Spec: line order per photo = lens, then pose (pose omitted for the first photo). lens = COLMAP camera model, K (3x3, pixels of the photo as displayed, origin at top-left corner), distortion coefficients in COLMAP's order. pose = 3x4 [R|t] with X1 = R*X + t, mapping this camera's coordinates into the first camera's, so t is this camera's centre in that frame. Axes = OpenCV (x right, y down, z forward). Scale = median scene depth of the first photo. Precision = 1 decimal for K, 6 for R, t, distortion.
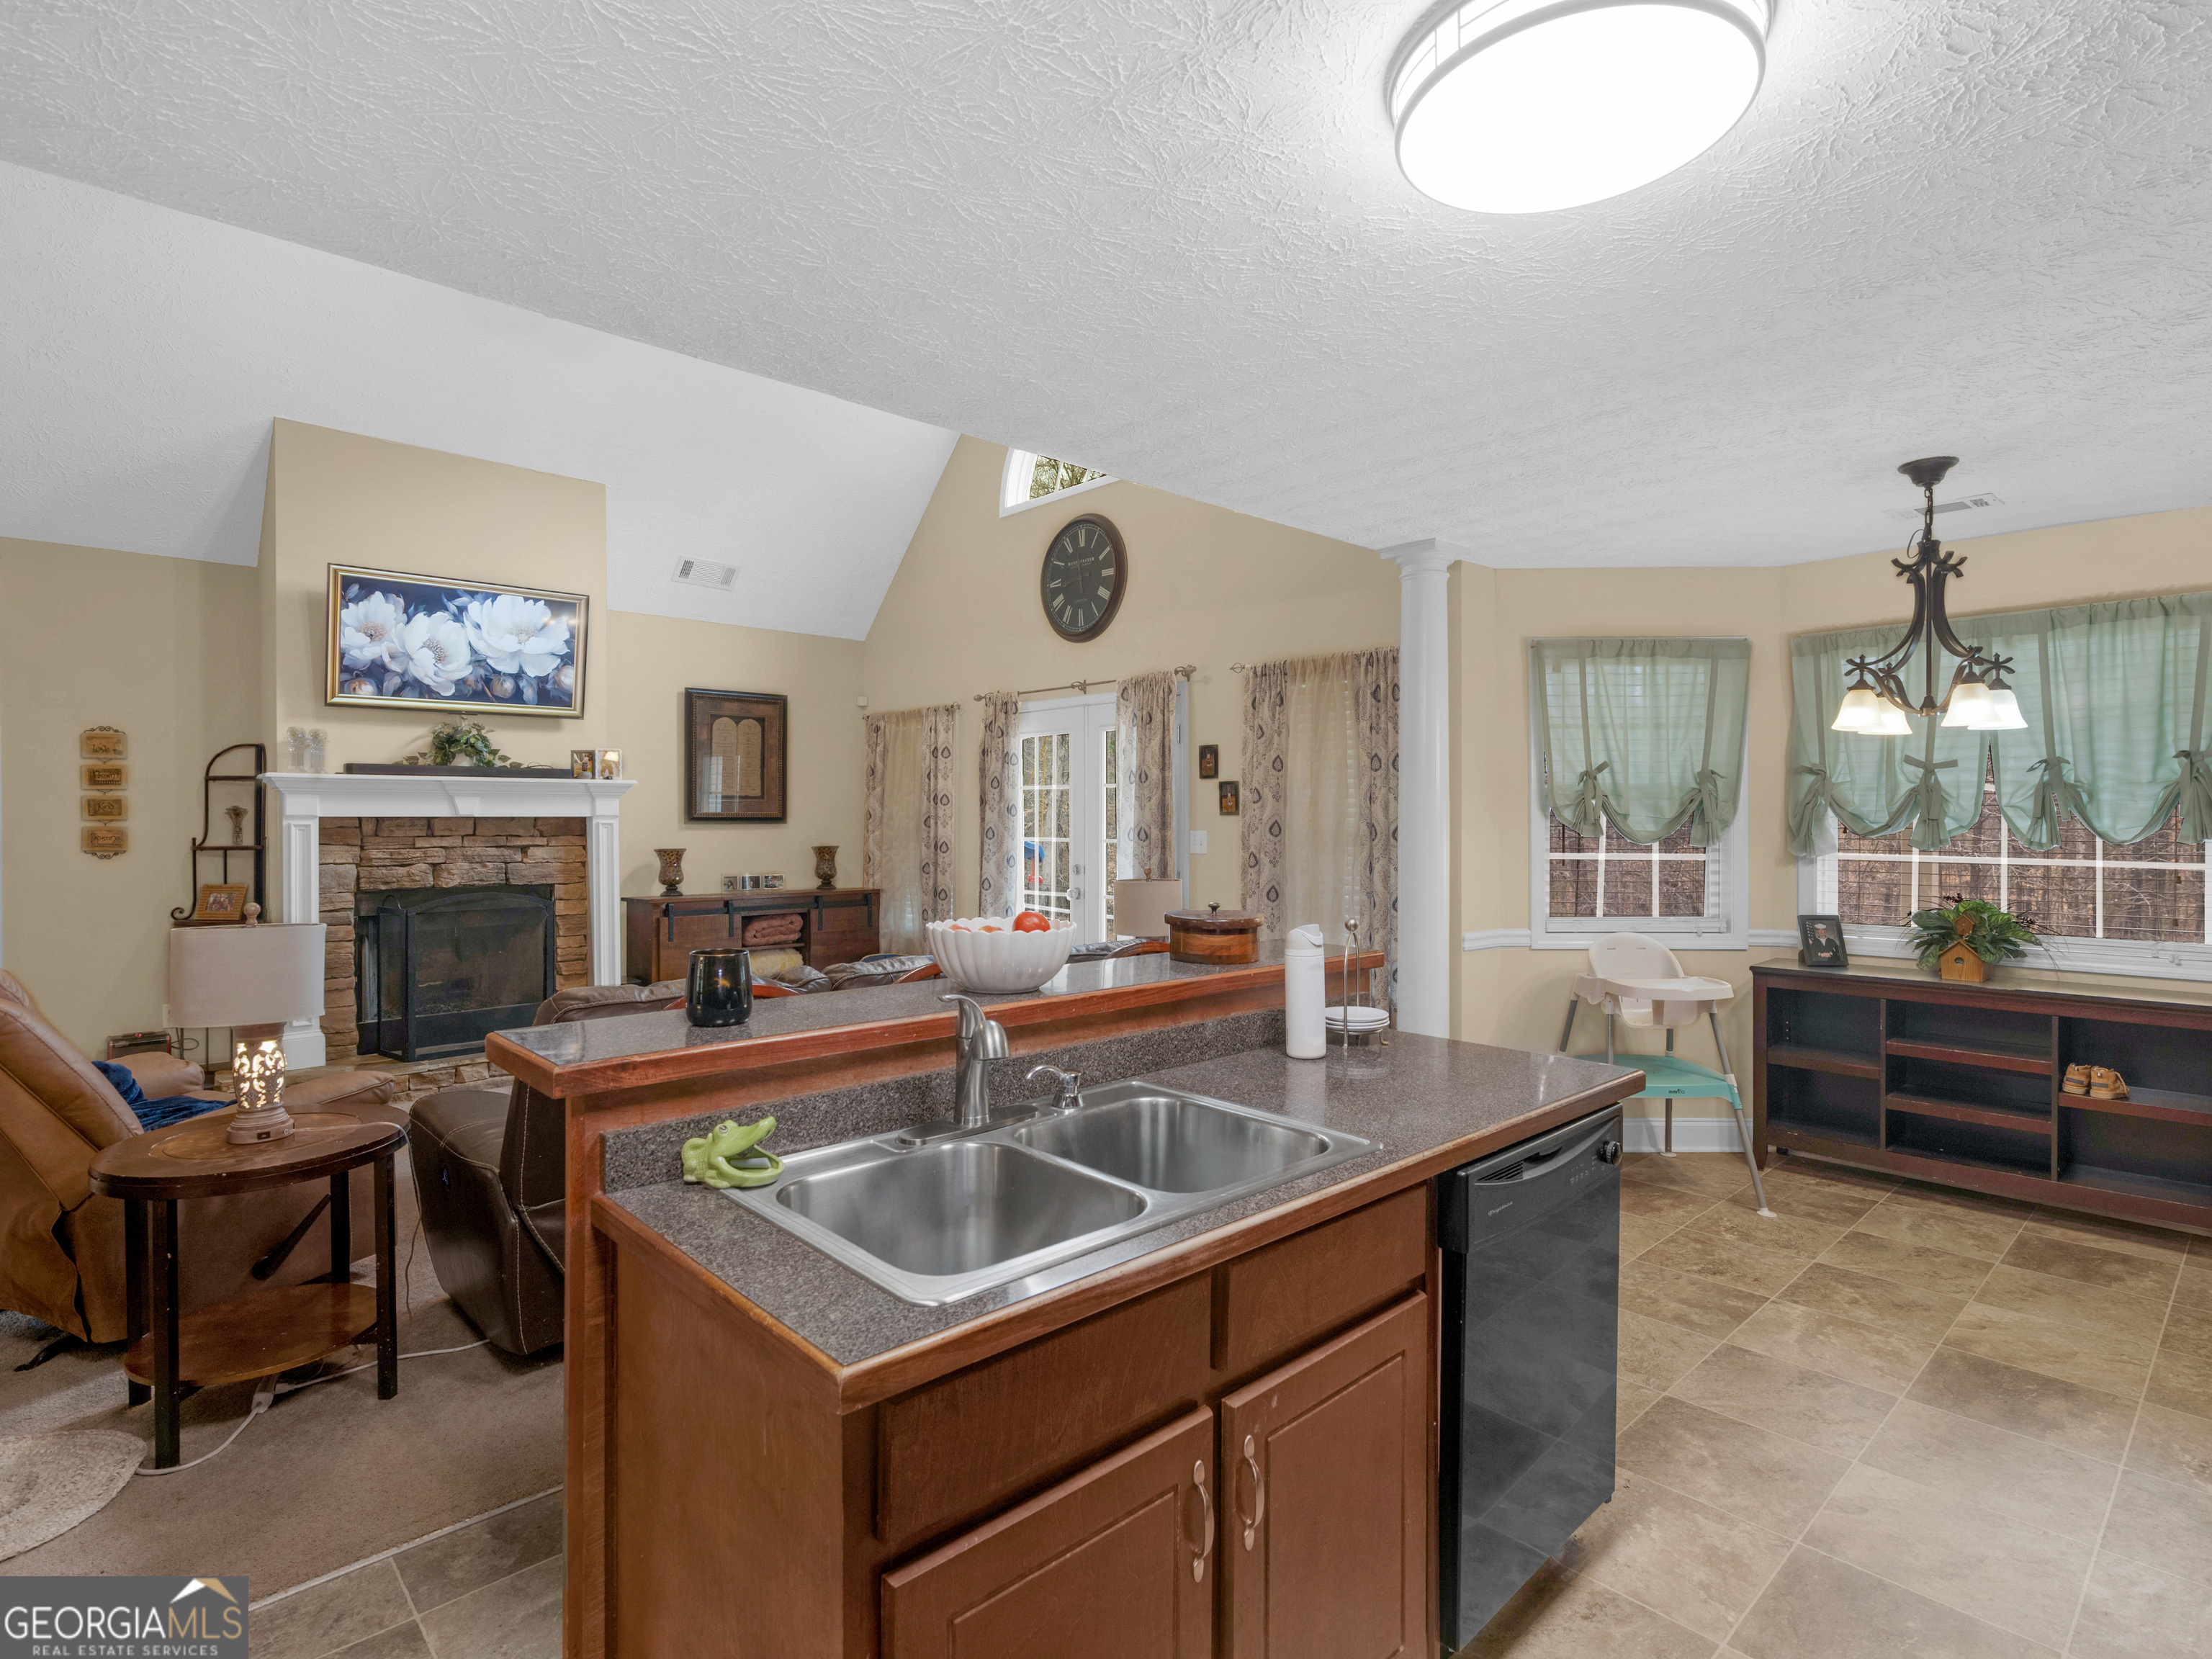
lens RADIAL K [[1141.1, 0, 1098.7], [0, 1141.1, 825.3], [0, 0, 1]] dist [0.003442, 0.000464]
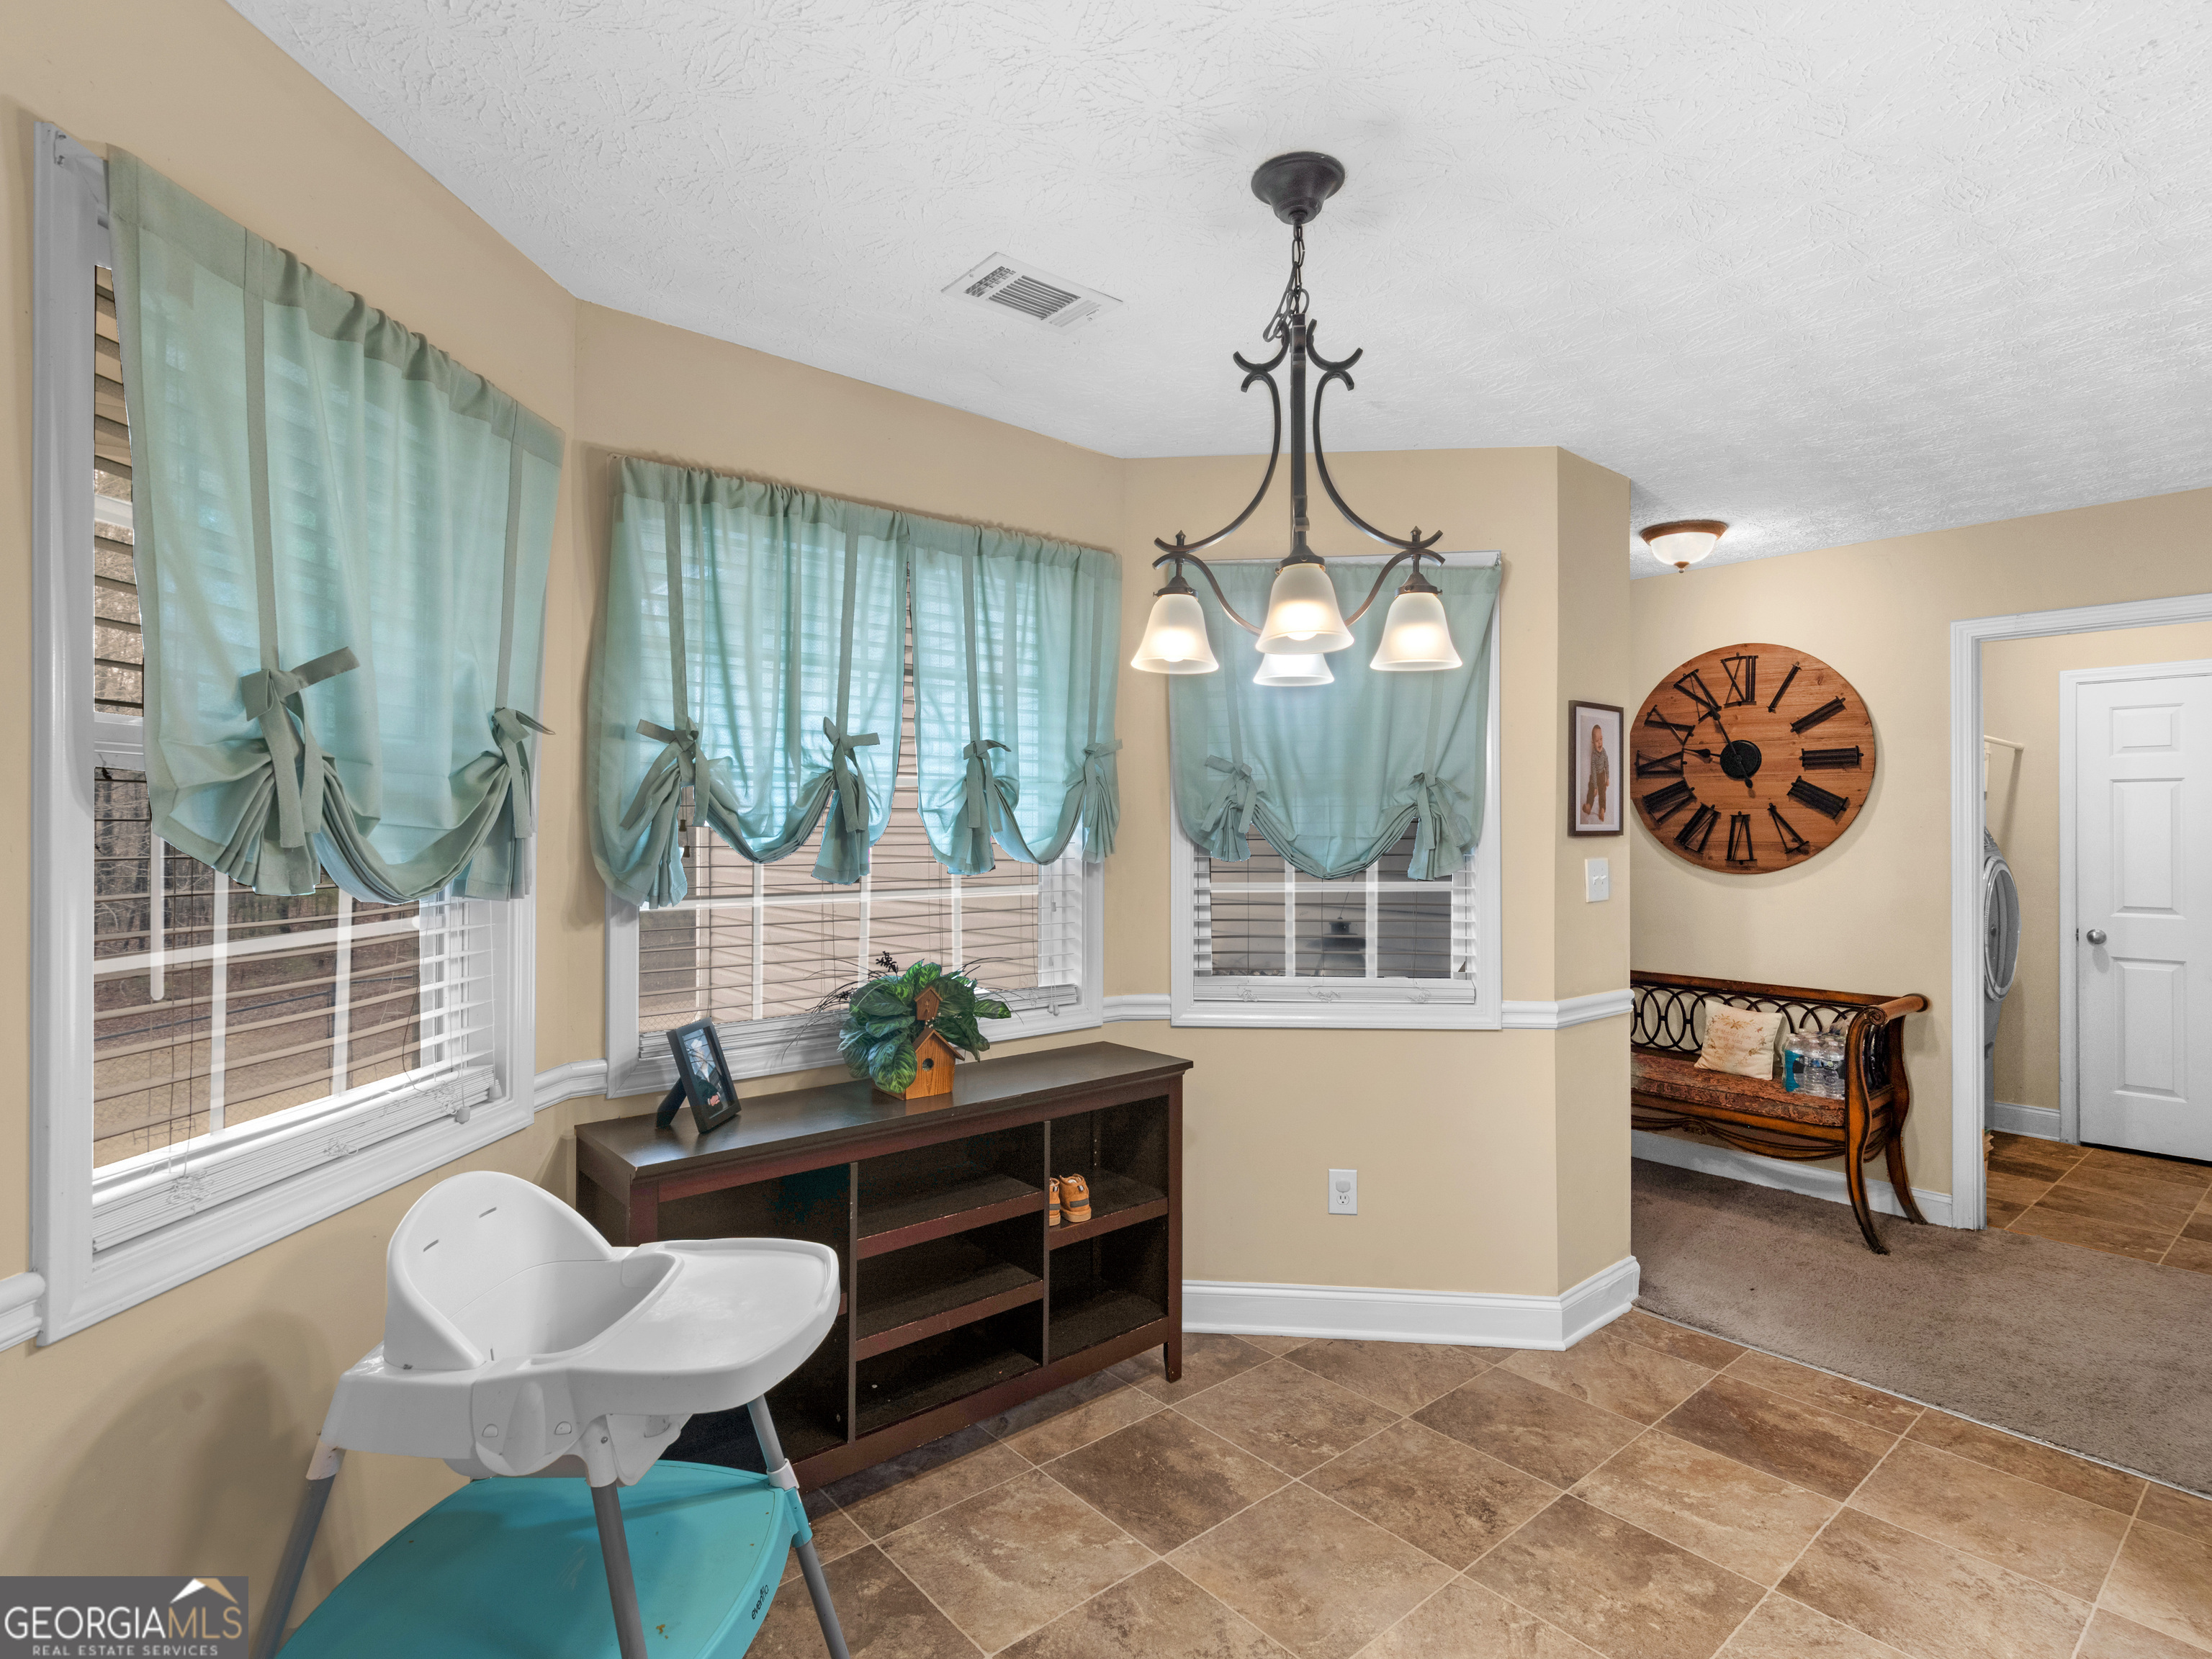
lens RADIAL K [[1141.1, 0, 1119.6], [0, 1141.1, 825.1], [0, 0, 1]] dist [0.003442, 0.000464]
pose [[0.042261, -0.003760, 0.999100, 0.154639], [0.001845, 0.999992, 0.003685, -0.010548], [-0.999105, 0.001688, 0.042268, 0.880557]]
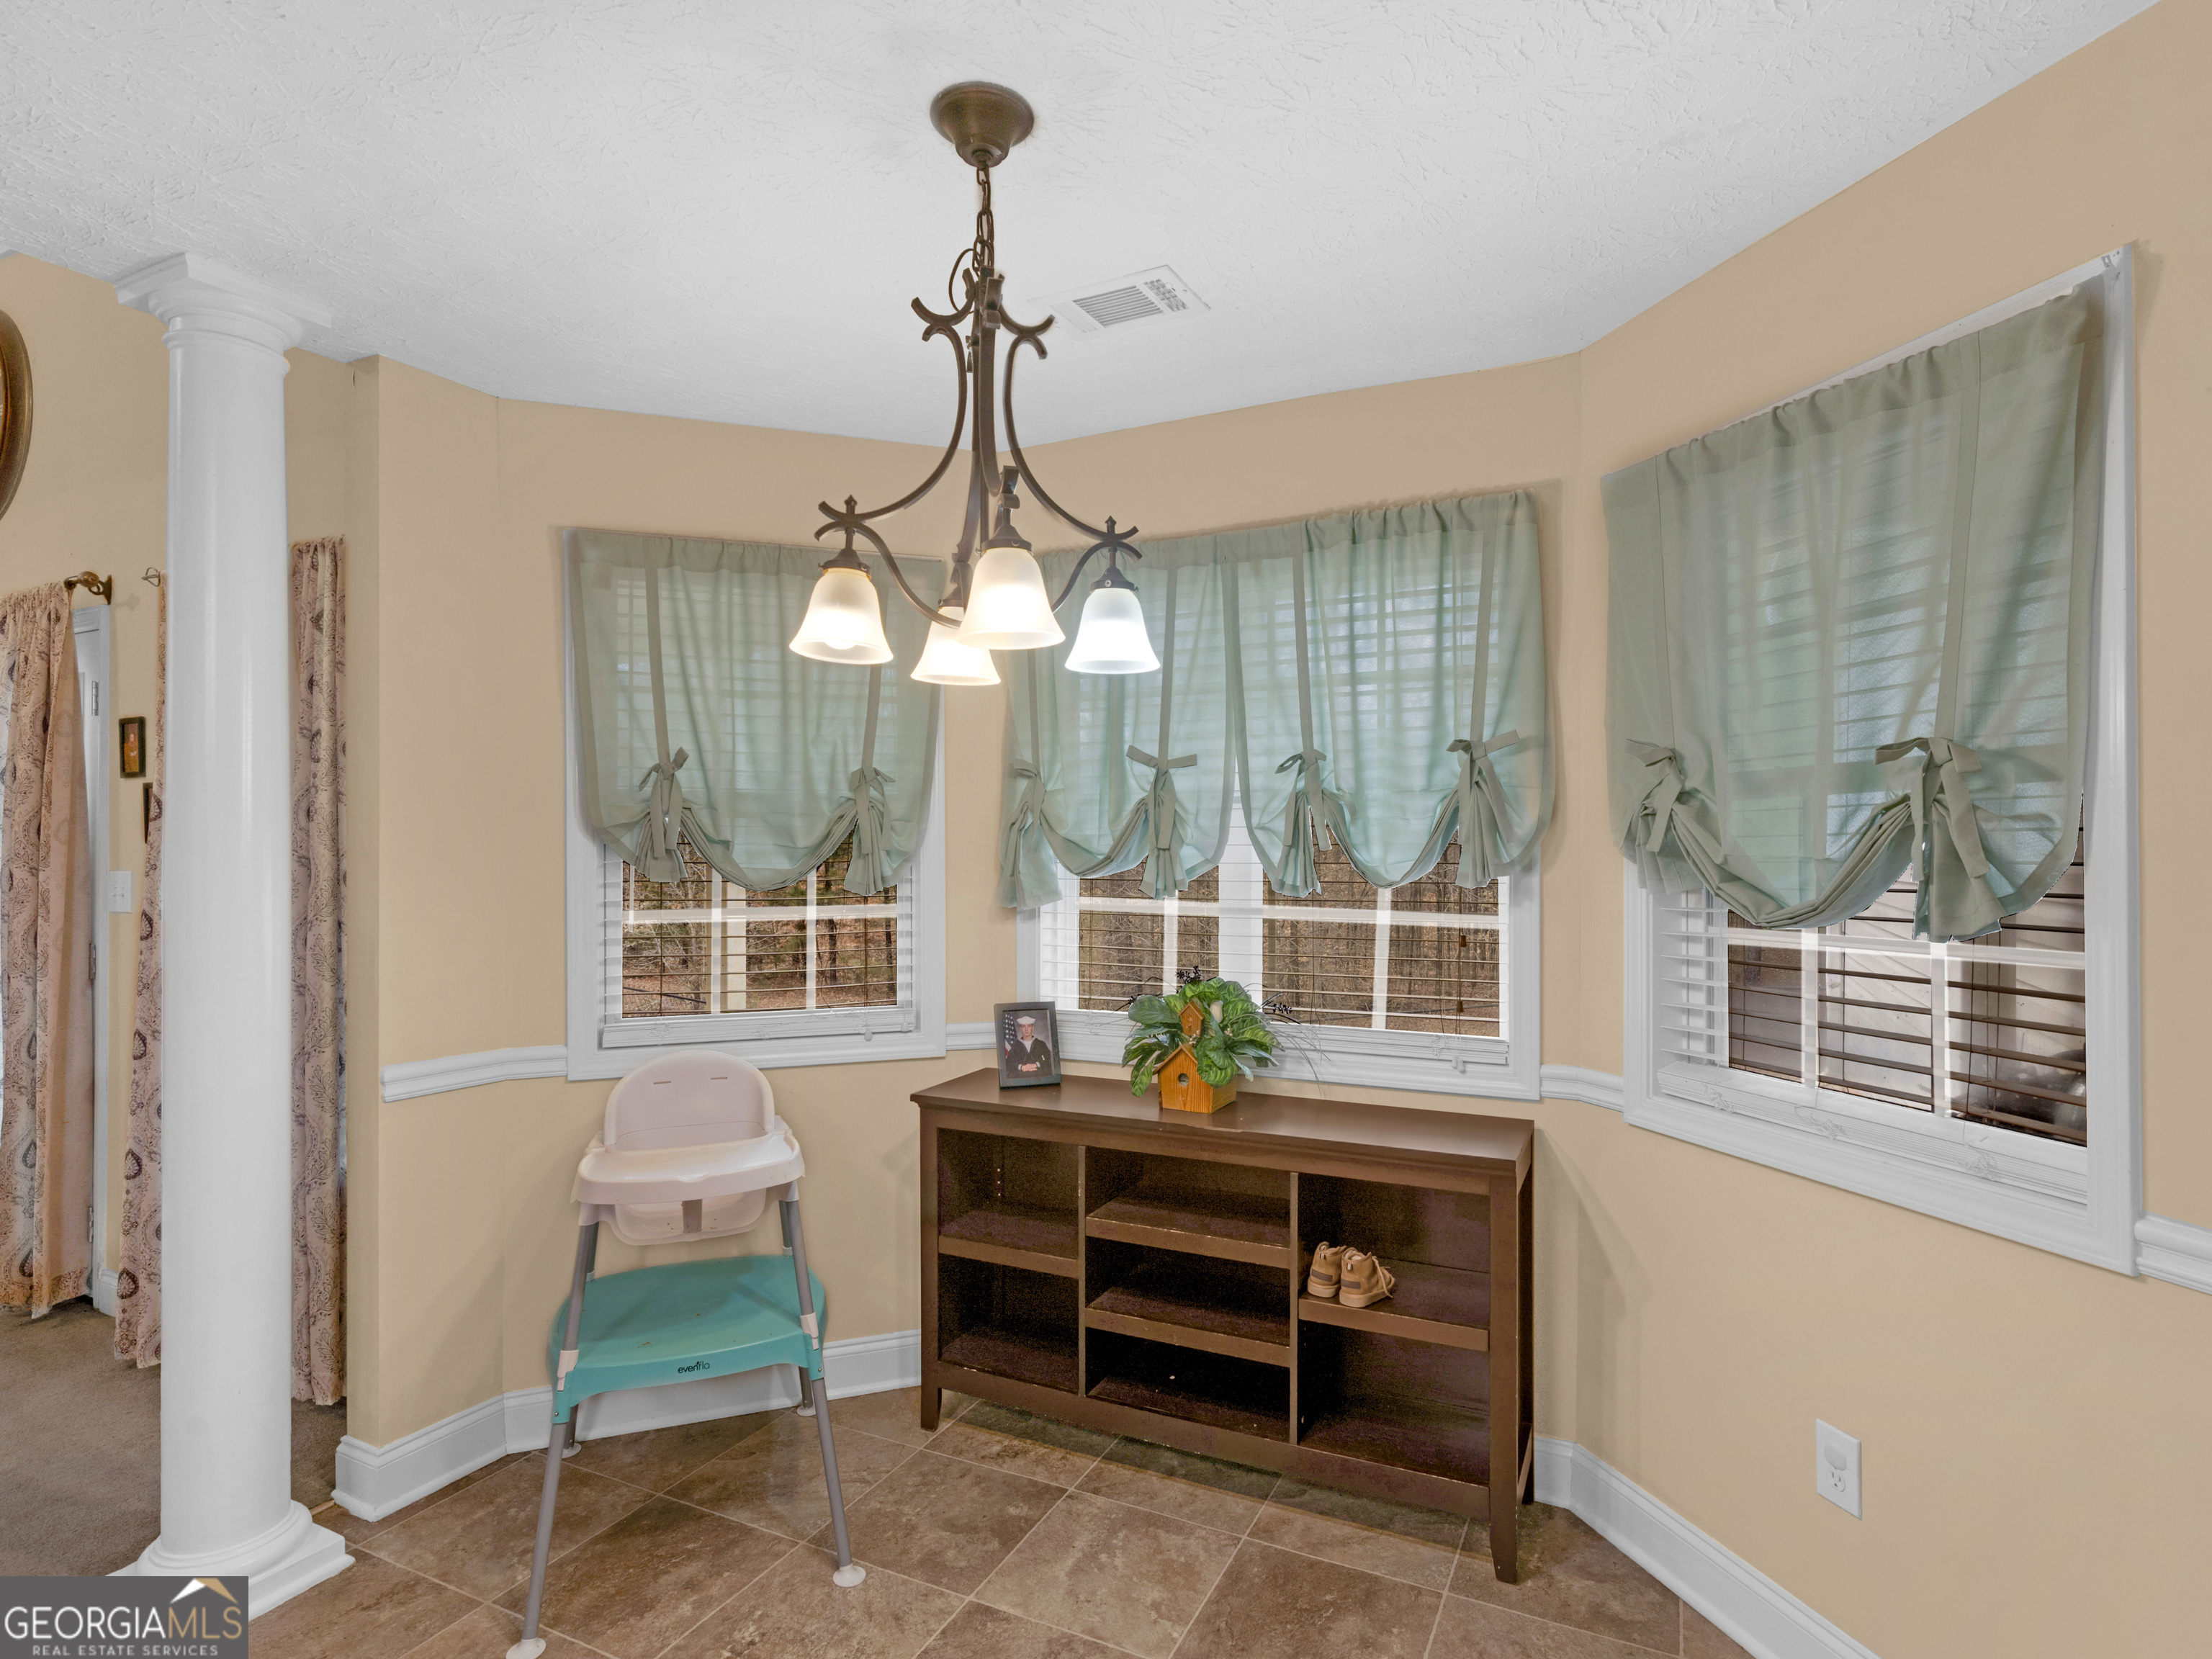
lens RADIAL K [[1141.1, 0, 1109.0], [0, 1141.1, 857.0], [0, 0, 1]] dist [0.003442, 0.000464]
pose [[0.936404, -0.004422, 0.350895, 0.505082], [0.004199, 0.999990, 0.001397, -0.001944], [-0.350898, 0.000165, 0.936414, 0.443097]]
